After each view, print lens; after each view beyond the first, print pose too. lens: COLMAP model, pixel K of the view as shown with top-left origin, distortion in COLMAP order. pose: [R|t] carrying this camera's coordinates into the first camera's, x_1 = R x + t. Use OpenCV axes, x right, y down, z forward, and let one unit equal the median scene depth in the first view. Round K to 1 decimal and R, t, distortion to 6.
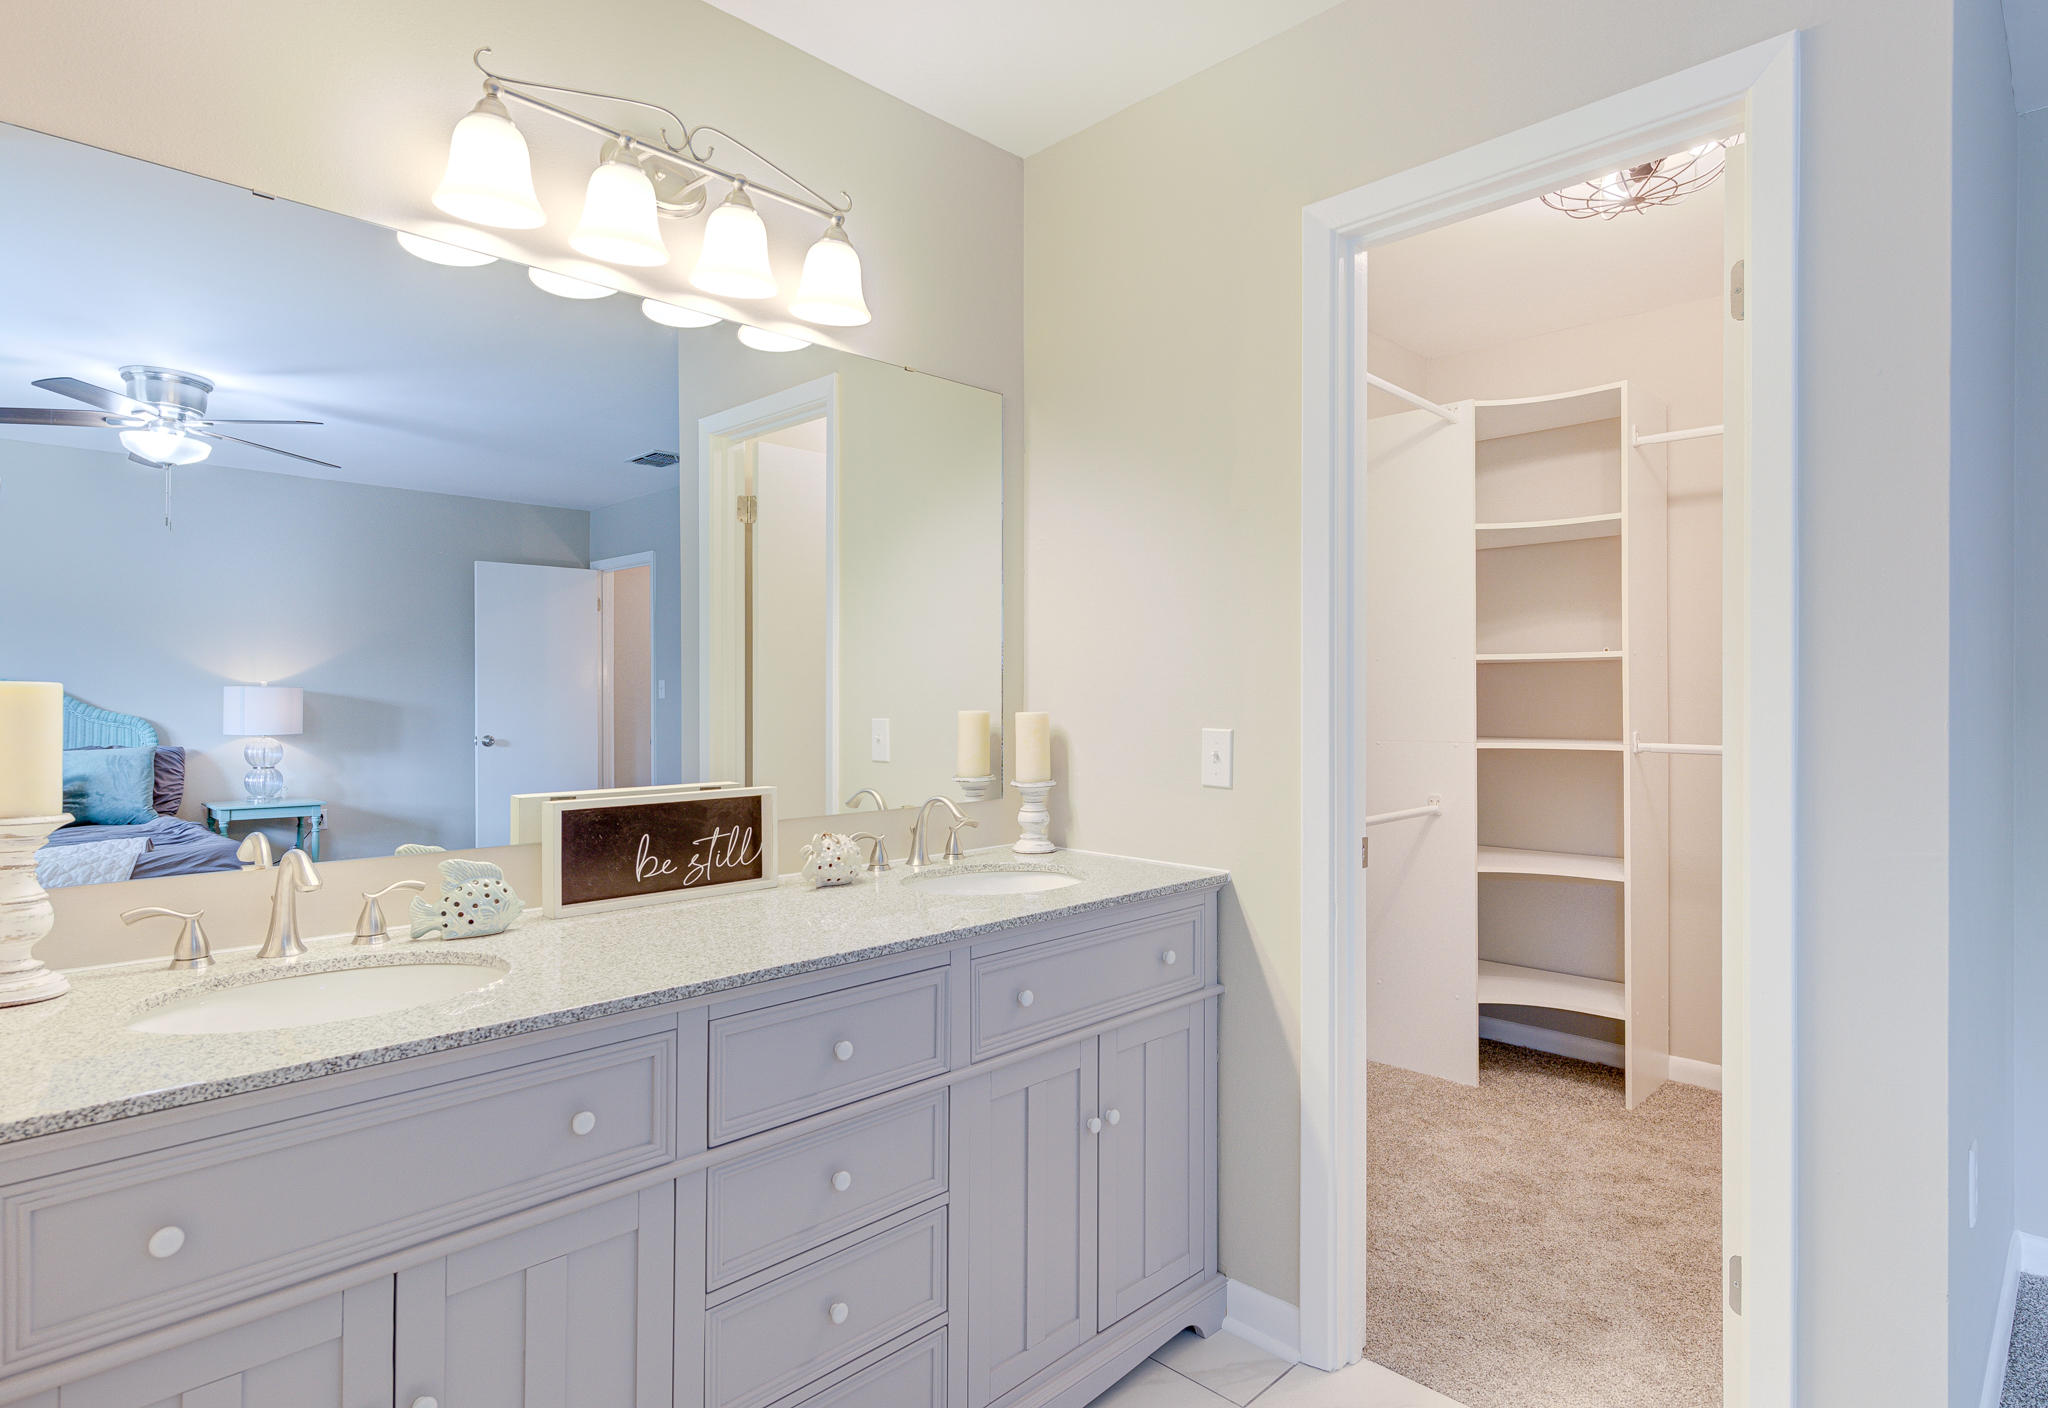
lens RADIAL K [[1060.5, 0, 1013.6], [0, 1060.5, 692.4], [0, 0, 1]] dist [-0.005200, -0.001486]
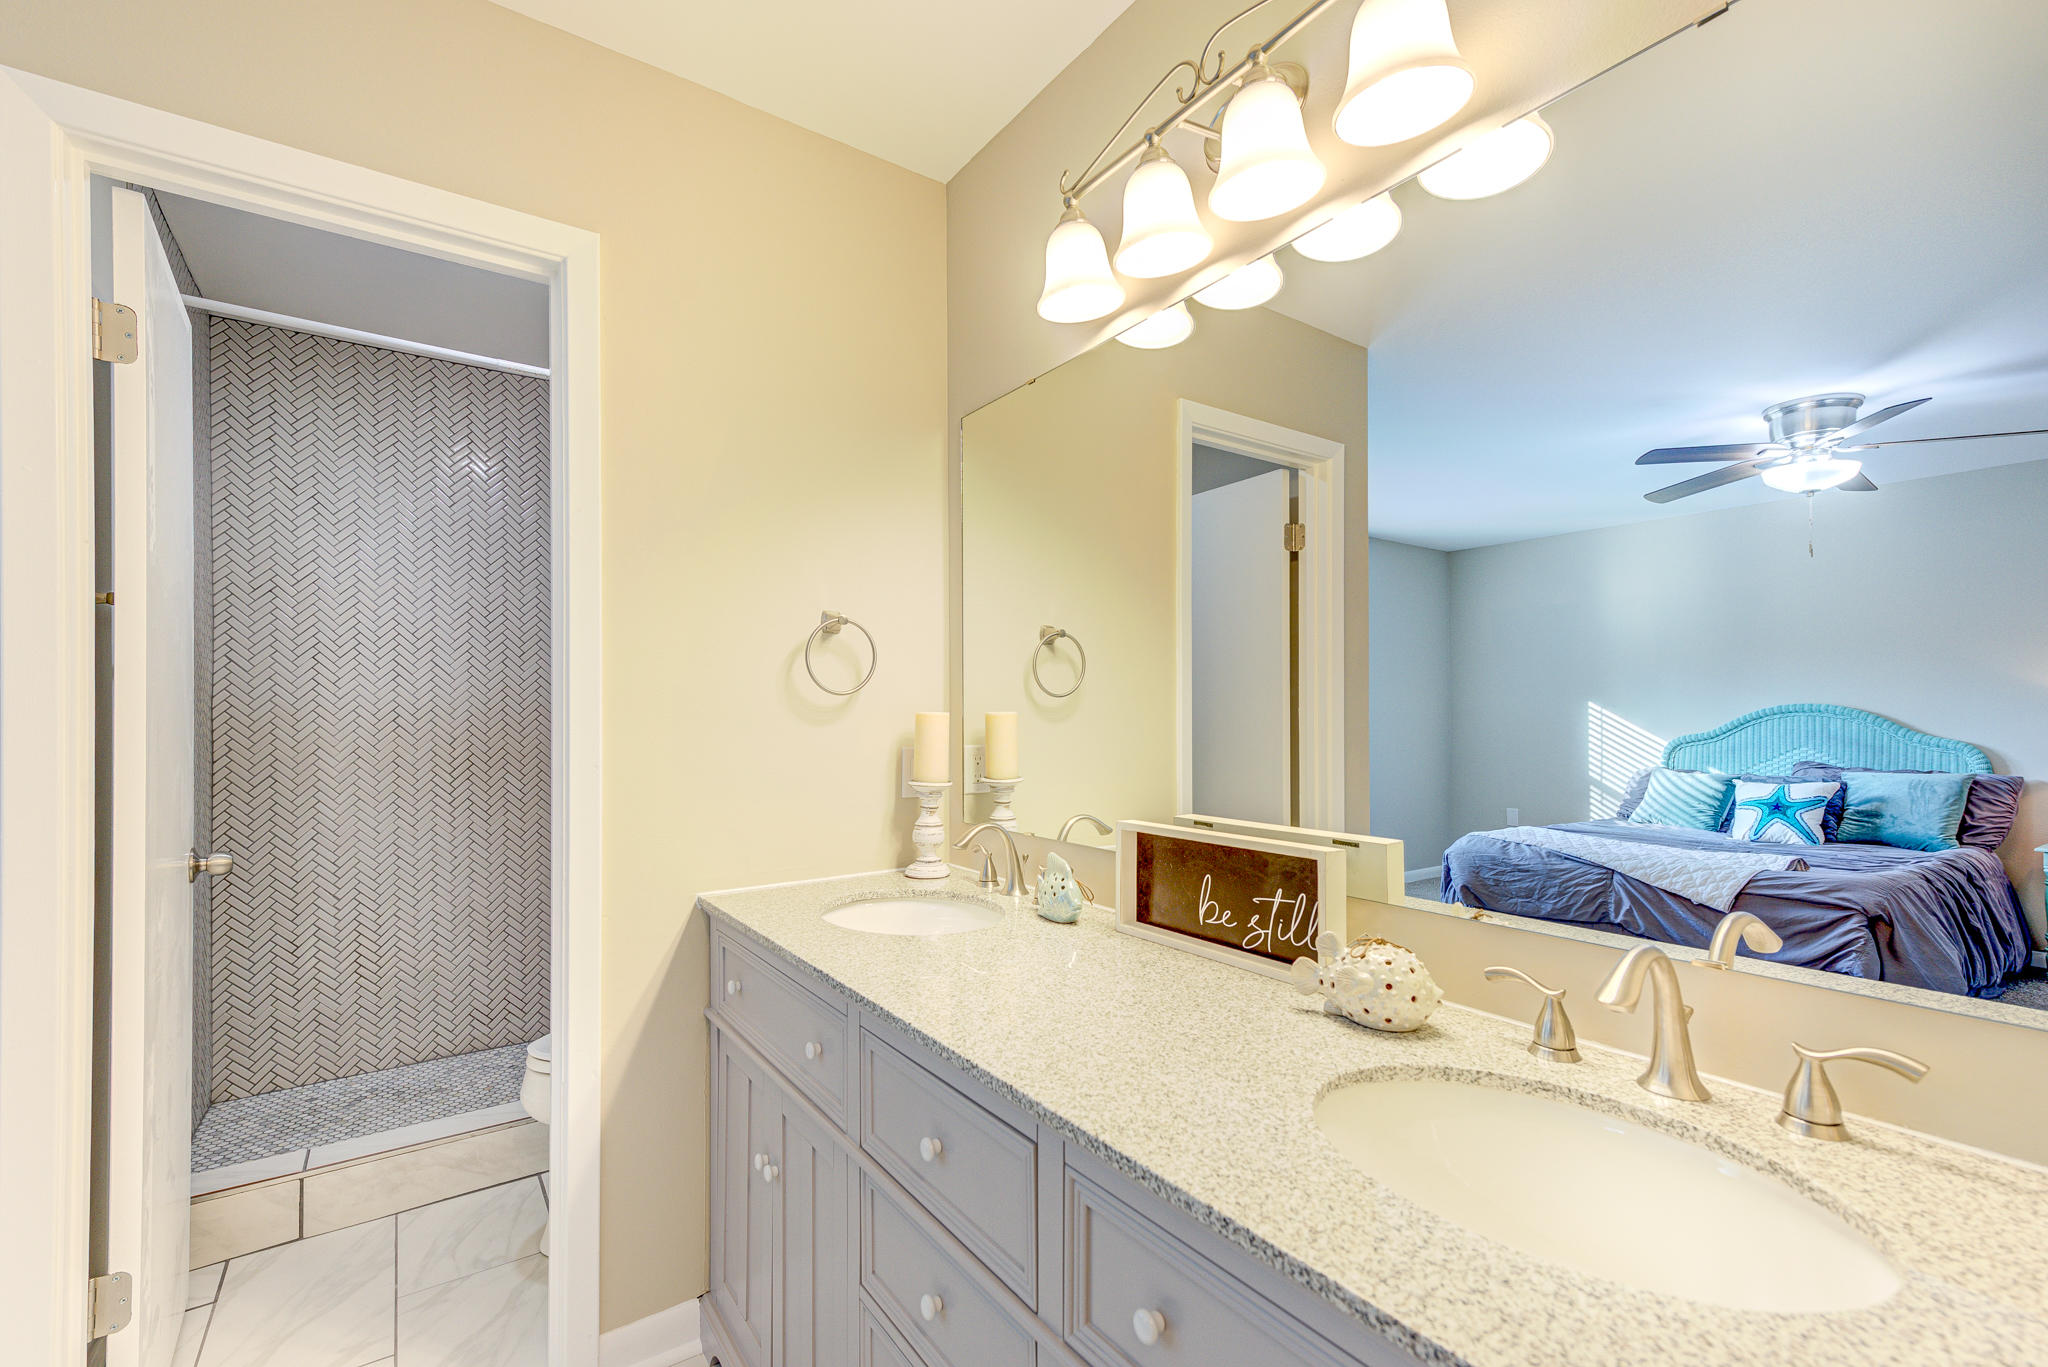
lens RADIAL K [[891.1, 0, 1023.8], [0, 891.1, 705.7], [0, 0, 1]] dist [0.019738, -0.000391]
pose [[-0.162045, -0.012071, -0.986710, 0.399630], [0.000050, 0.999925, -0.012241, 0.000028], [0.986783, -0.002032, -0.162032, 0.909366]]
